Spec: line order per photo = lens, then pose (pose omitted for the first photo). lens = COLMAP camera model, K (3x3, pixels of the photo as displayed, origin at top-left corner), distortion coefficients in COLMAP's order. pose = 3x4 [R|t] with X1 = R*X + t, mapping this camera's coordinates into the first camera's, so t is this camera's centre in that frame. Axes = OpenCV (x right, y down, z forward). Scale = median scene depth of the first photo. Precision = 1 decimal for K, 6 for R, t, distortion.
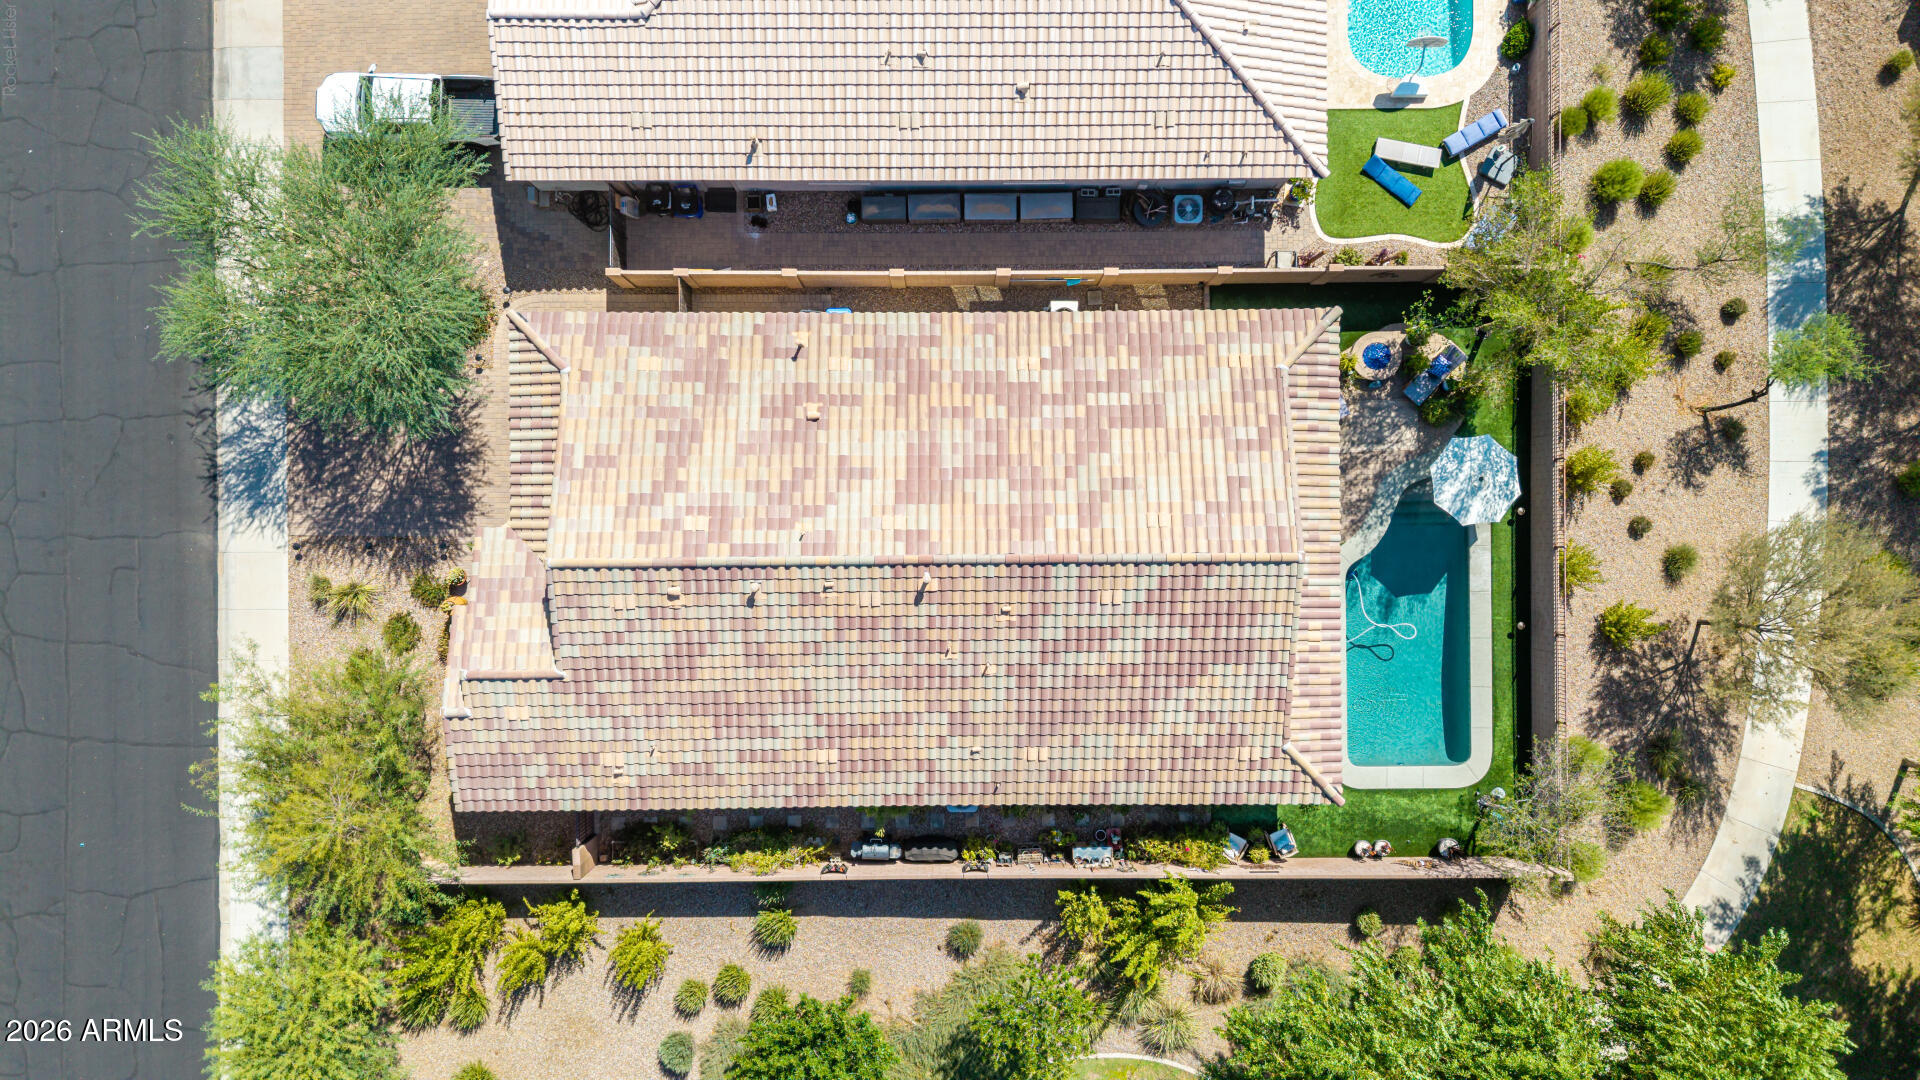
lens RADIAL K [[1280.2, 0, 960.0], [0, 1280.2, 540.0], [0, 0, 1]] dist [0.025315, -0.023107]
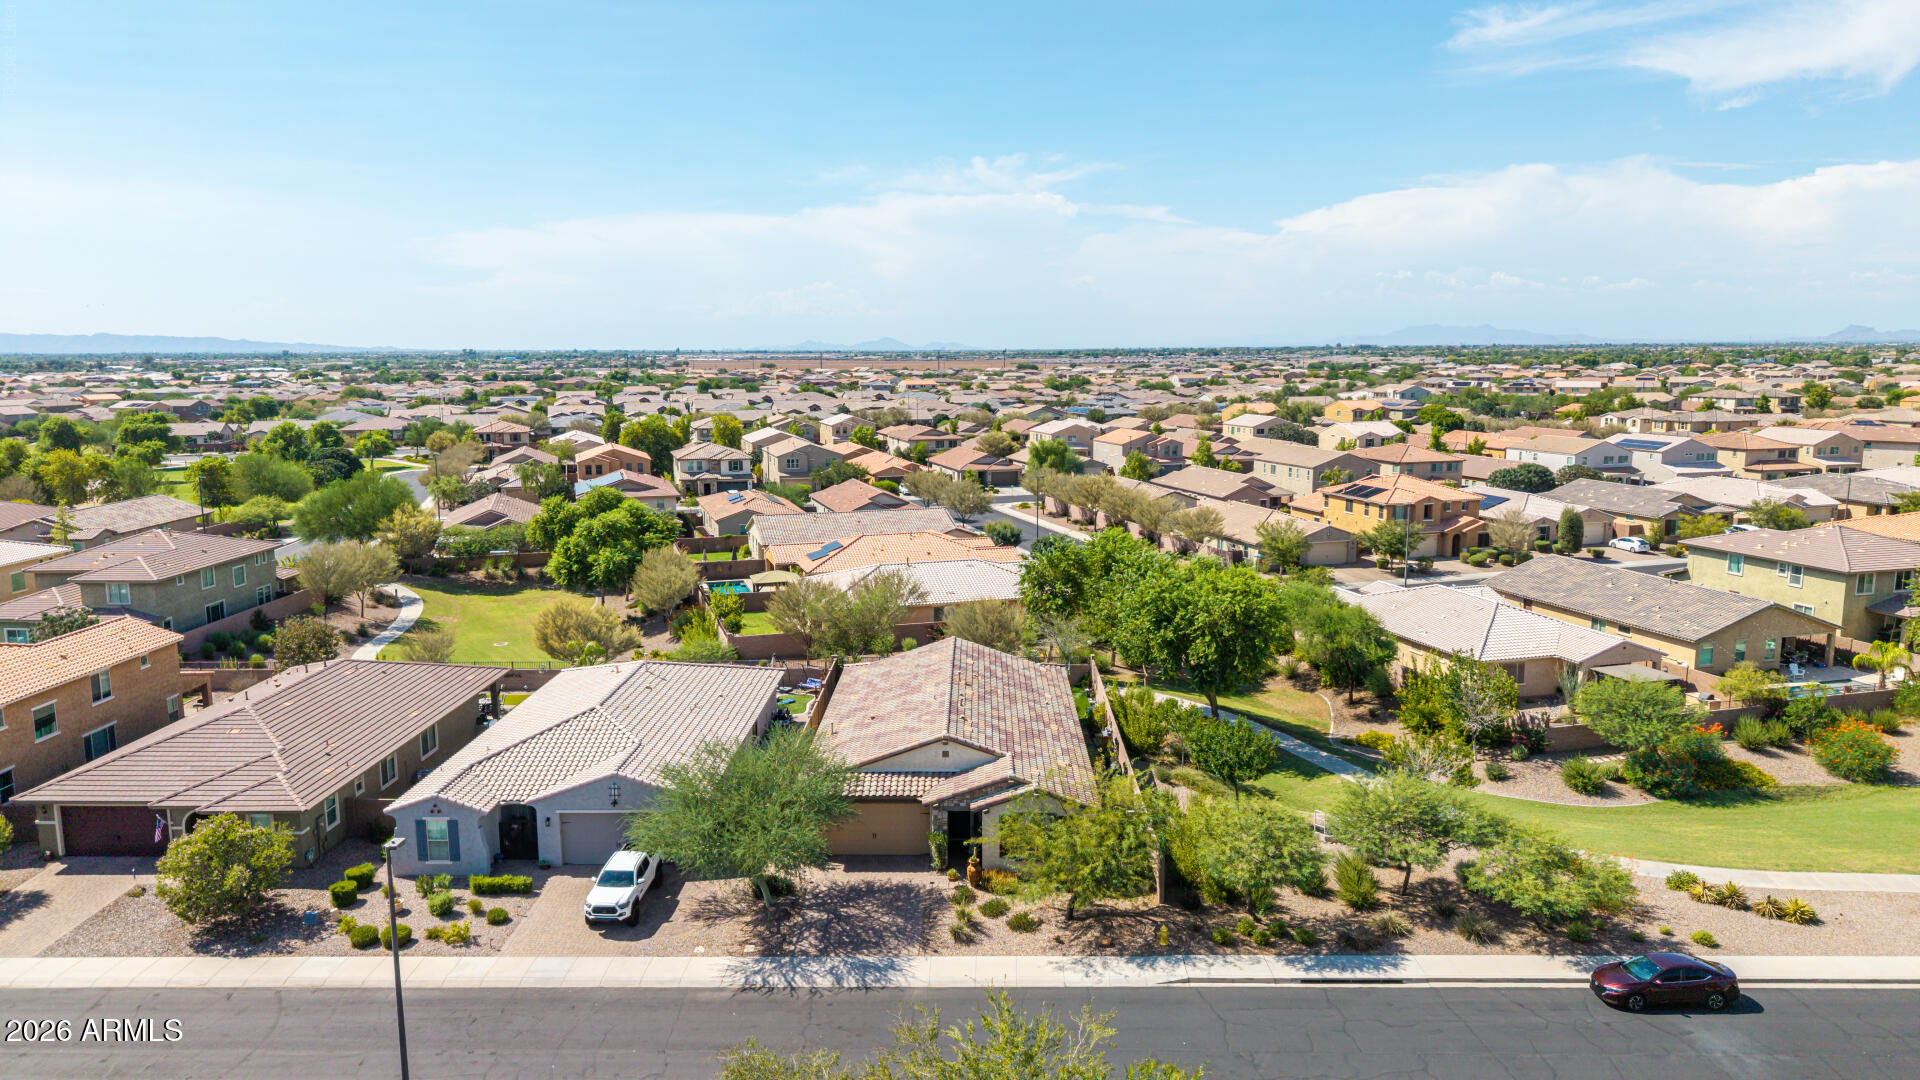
lens RADIAL K [[1280.2, 0, 960.0], [0, 1280.2, 540.0], [0, 0, 1]] dist [0.025315, -0.023107]
pose [[0.023180, -0.158160, 0.987141, -1.713765], [0.999615, -0.011367, -0.025294, 0.075164], [0.015222, 0.987348, 0.157836, 0.392234]]
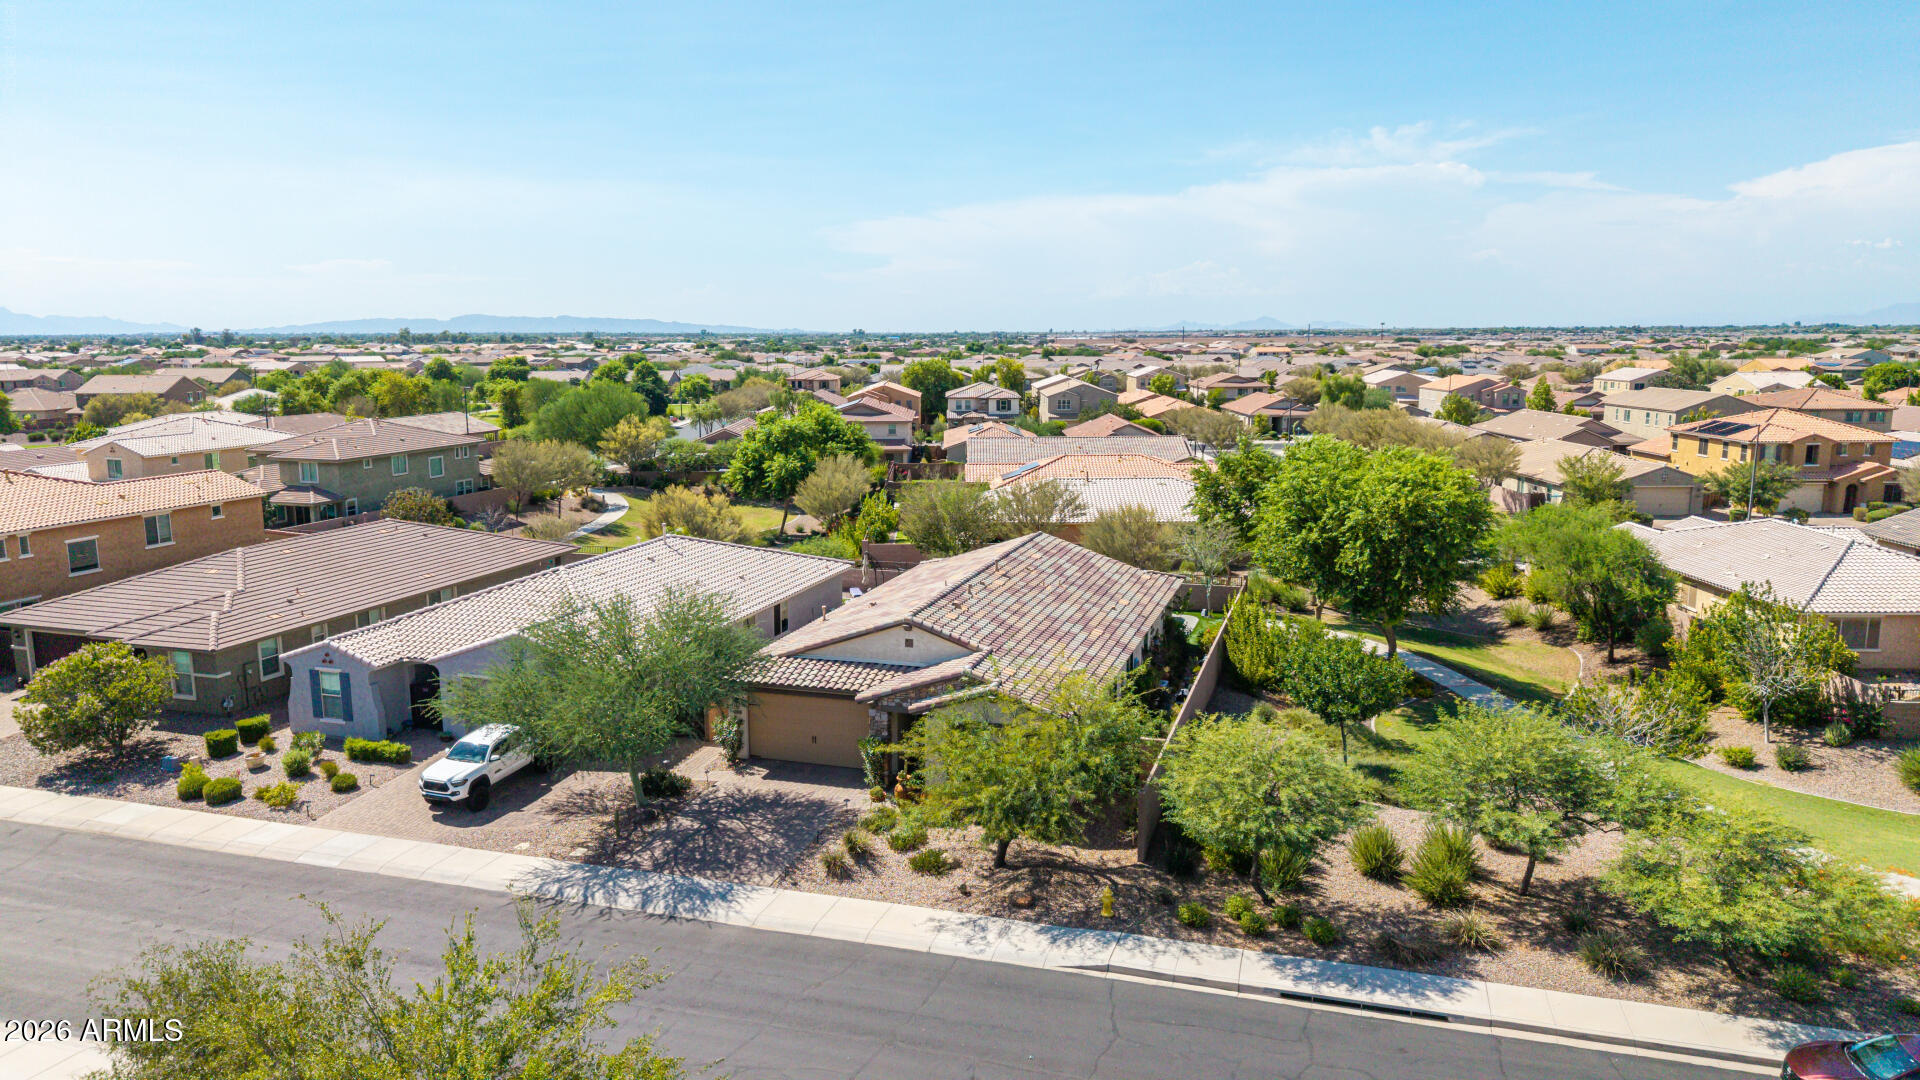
lens RADIAL K [[1280.2, 0, 960.0], [0, 1280.2, 540.0], [0, 0, 1]] dist [0.025315, -0.023107]
pose [[0.306302, -0.164146, 0.937676, -1.318642], [0.951794, 0.035890, -0.304631, 0.407425], [0.016351, 0.985783, 0.167226, 0.595179]]
